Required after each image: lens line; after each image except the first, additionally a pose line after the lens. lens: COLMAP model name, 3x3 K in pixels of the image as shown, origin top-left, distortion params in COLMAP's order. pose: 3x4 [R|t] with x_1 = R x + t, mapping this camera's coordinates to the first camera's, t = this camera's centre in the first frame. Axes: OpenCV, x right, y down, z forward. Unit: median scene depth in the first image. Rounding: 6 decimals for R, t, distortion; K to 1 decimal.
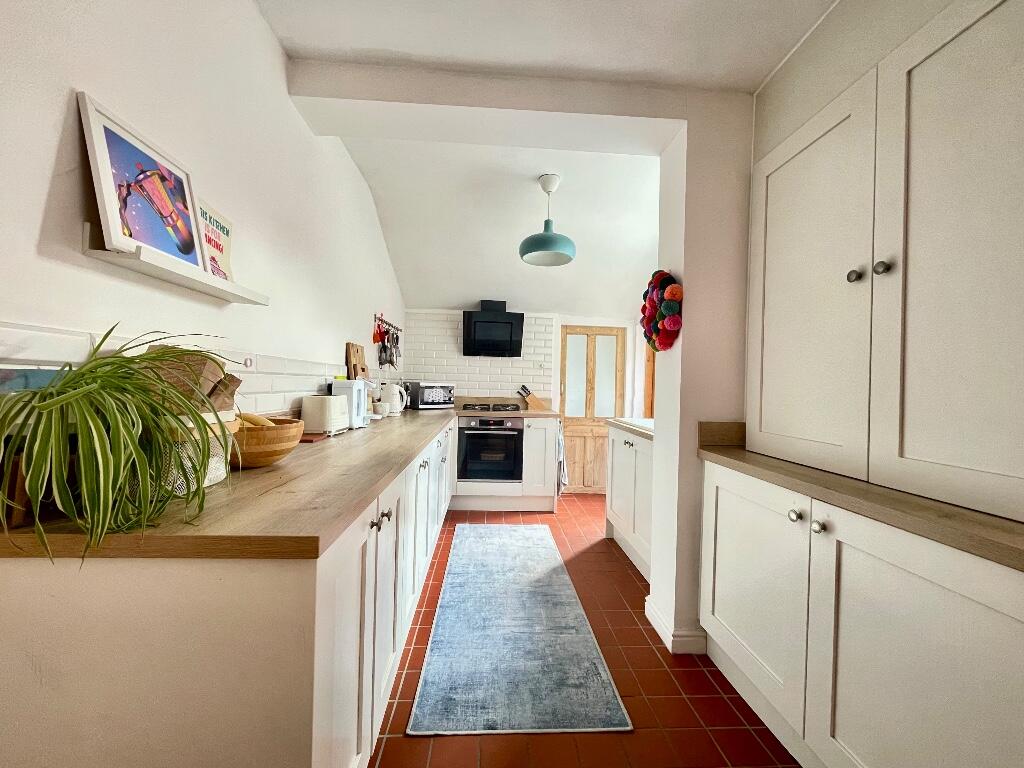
lens RADIAL K [[418.9, 0, 513.0], [0, 418.9, 387.2], [0, 0, 1]] dist [-0.003431, -0.000035]
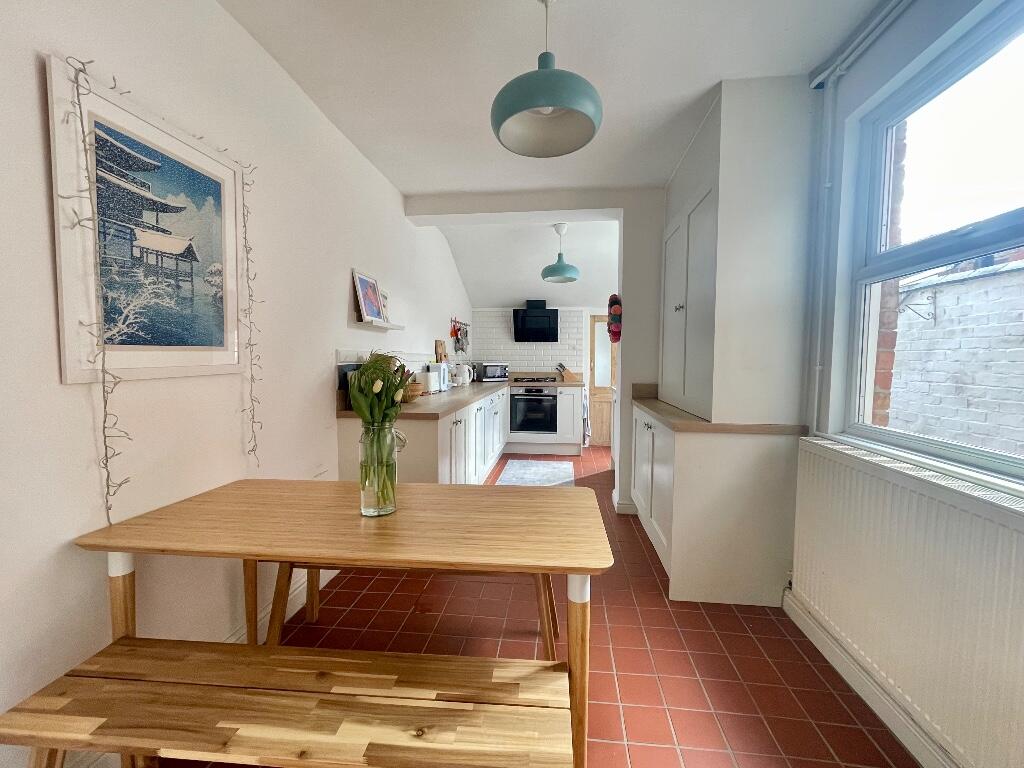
lens RADIAL K [[418.9, 0, 514.8], [0, 418.9, 383.4], [0, 0, 1]] dist [-0.003431, -0.000035]
pose [[0.985626, -0.012655, -0.168466, 0.124308], [0.020400, 0.998809, 0.044327, -0.002505], [0.167704, -0.047127, 0.984710, -0.386770]]
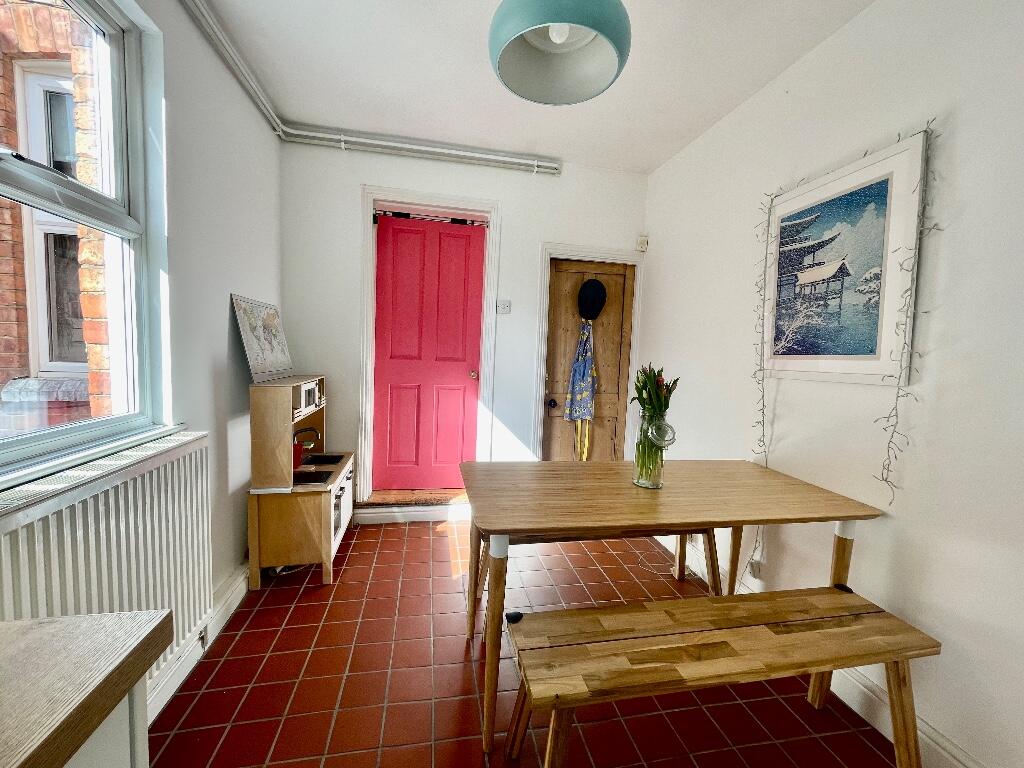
lens RADIAL K [[418.9, 0, 510.9], [0, 418.9, 384.2], [0, 0, 1]] dist [-0.003431, -0.000035]
pose [[-0.988210, -0.055191, -0.142808, 0.217788], [-0.067786, 0.994082, 0.084884, -0.025401], [0.137278, 0.093564, -0.986104, 1.783739]]
